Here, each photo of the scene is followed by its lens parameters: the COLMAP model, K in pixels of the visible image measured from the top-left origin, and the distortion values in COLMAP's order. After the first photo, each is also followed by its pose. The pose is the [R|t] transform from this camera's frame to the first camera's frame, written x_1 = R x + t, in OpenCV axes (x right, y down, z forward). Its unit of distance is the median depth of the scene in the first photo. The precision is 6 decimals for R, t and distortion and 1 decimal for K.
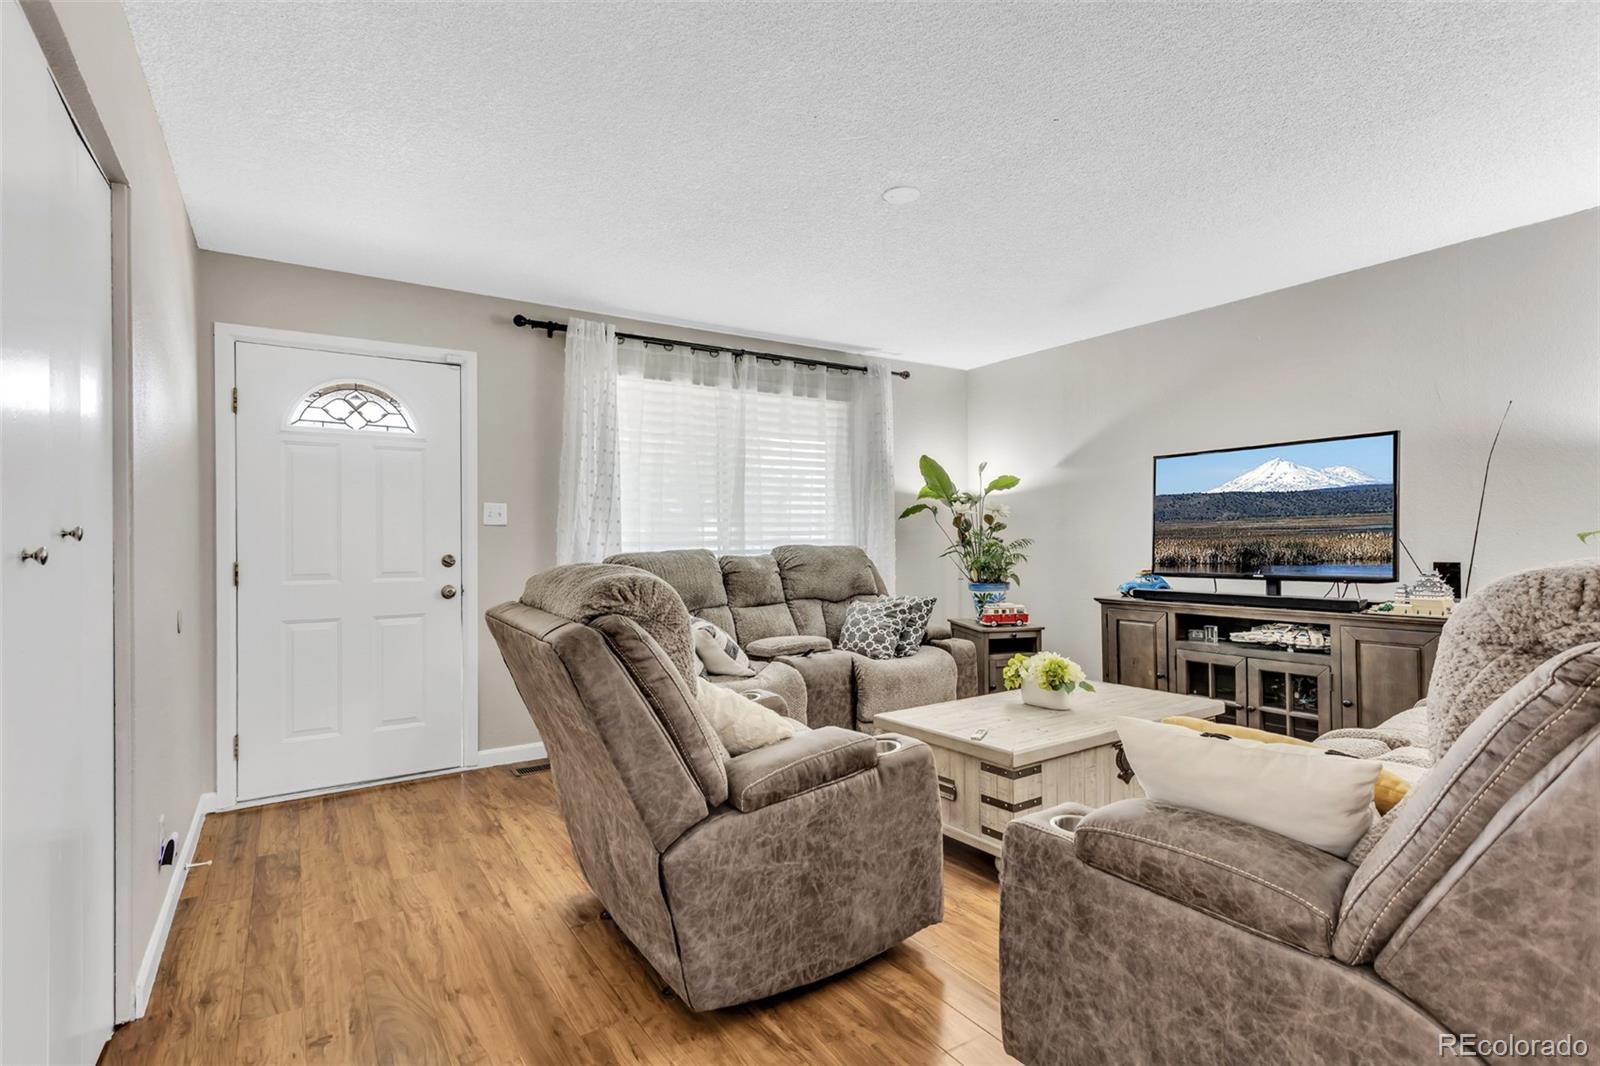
lens RADIAL K [[795.8, 0, 796.0], [0, 795.8, 555.4], [0, 0, 1]] dist [0.001037, 0.000851]
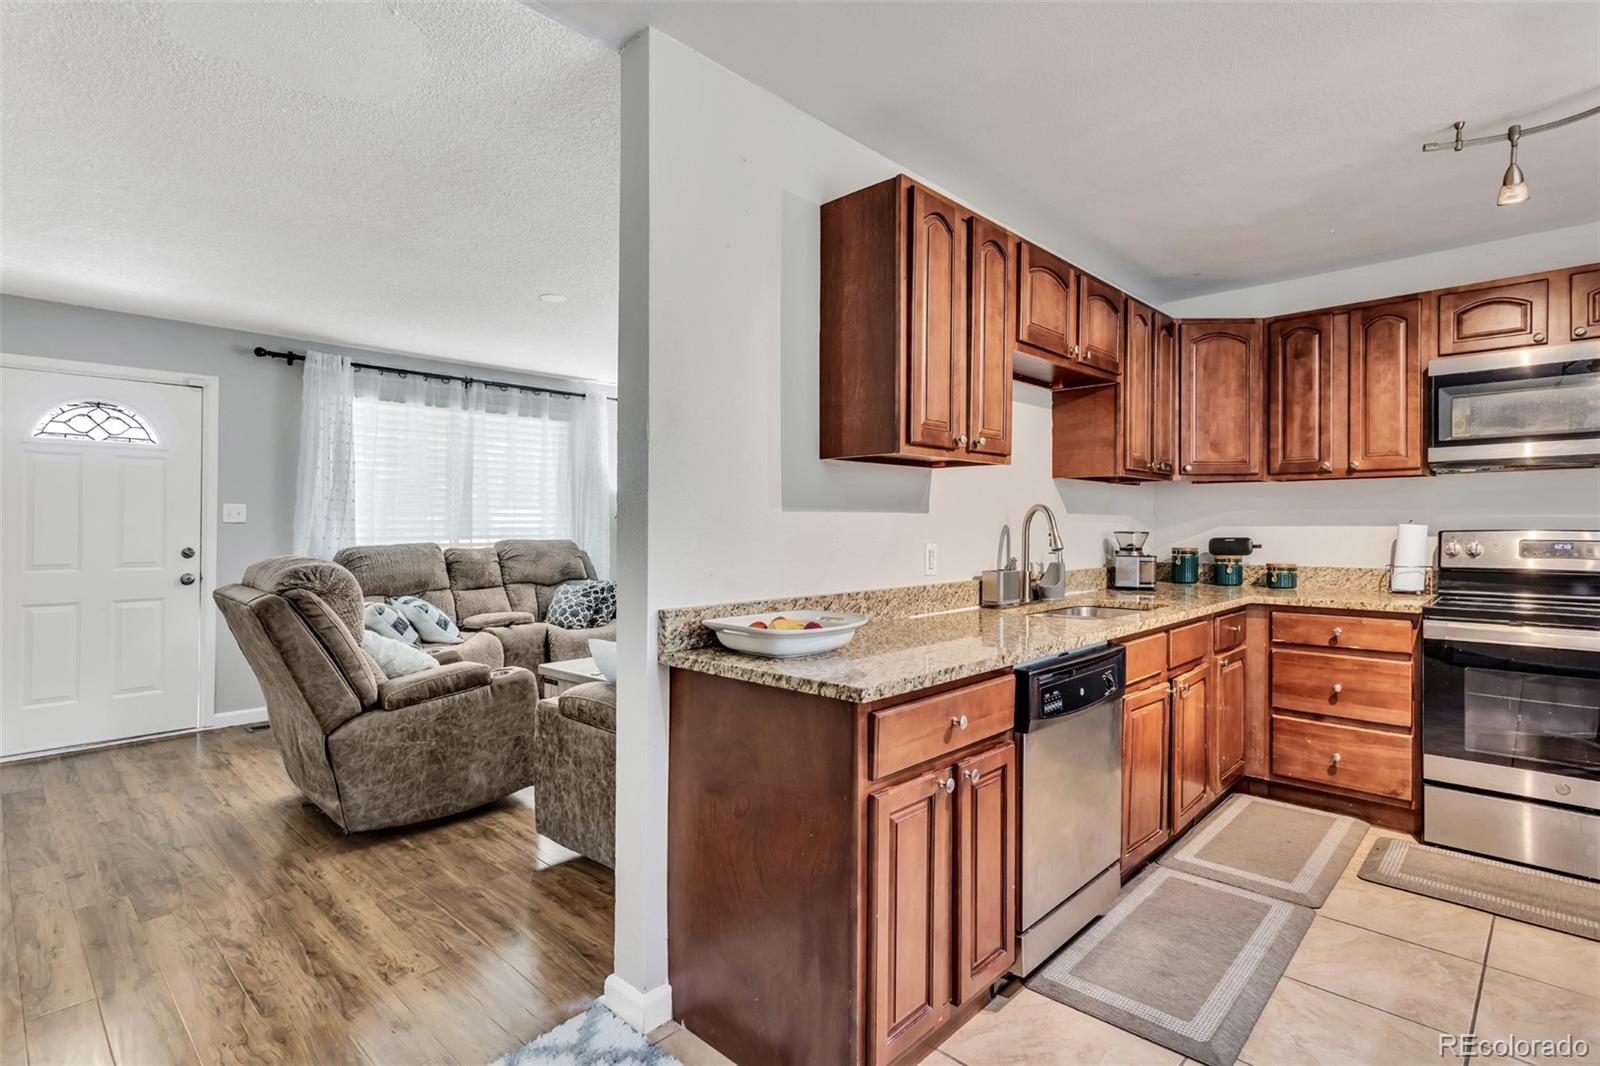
lens RADIAL K [[787.2, 0, 790.9], [0, 787.2, 529.5], [0, 0, 1]] dist [0.003406, -0.000225]
pose [[0.973180, 0.006953, 0.229939, 0.243771], [-0.002702, 0.999820, -0.018796, -0.012111], [-0.230028, 0.017671, 0.973024, -0.510951]]
